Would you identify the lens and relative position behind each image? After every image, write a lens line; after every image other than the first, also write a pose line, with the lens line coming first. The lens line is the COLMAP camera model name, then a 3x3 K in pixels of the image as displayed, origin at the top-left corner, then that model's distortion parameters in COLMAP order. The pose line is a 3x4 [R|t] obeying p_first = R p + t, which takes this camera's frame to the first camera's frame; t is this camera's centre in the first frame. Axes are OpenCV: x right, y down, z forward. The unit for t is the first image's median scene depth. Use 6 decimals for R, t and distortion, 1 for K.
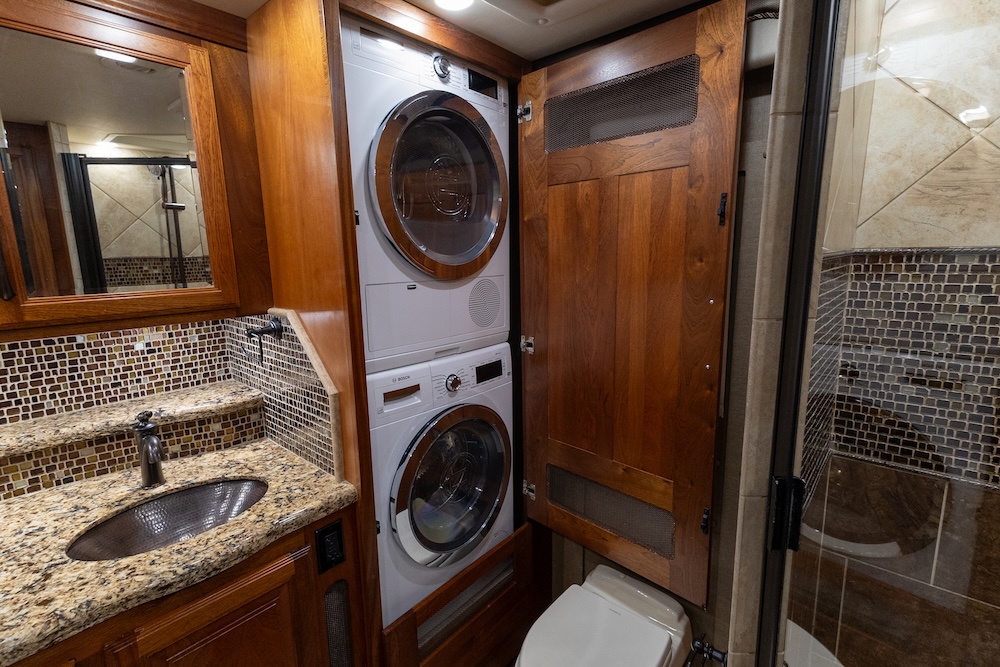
lens RADIAL K [[455.3, 0, 490.8], [0, 455.3, 336.8], [0, 0, 1]] dist [0.030736, -0.010713]
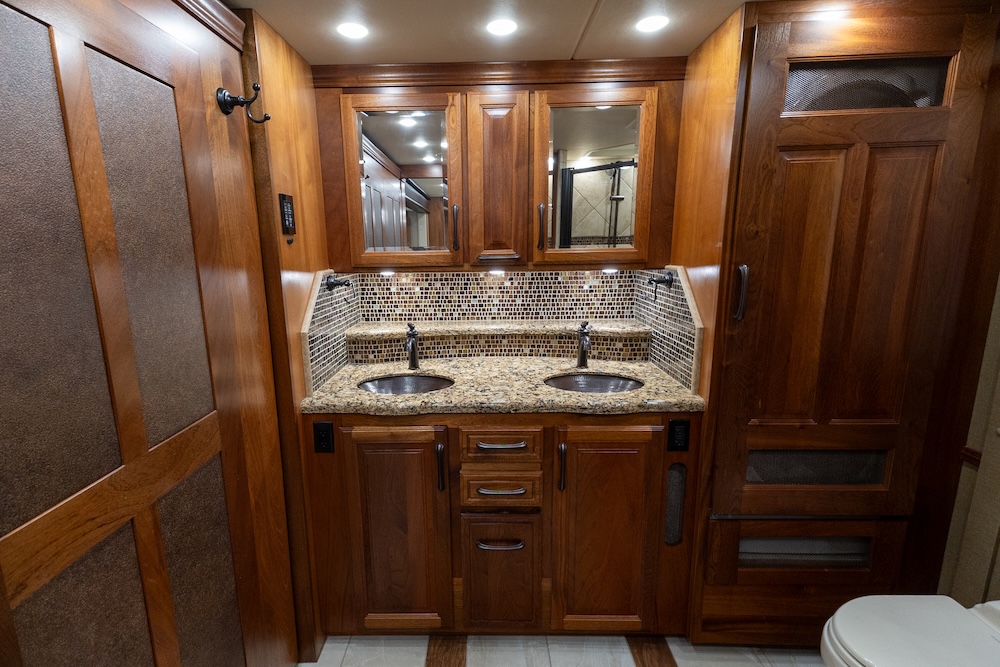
lens RADIAL K [[455.3, 0, 490.8], [0, 455.3, 336.8], [0, 0, 1]] dist [0.030736, -0.010713]
pose [[0.667690, 0.154617, -0.728206, 0.215612], [-0.135973, 0.987067, 0.084908, 0.112667], [0.731916, 0.042324, 0.680079, -0.340454]]
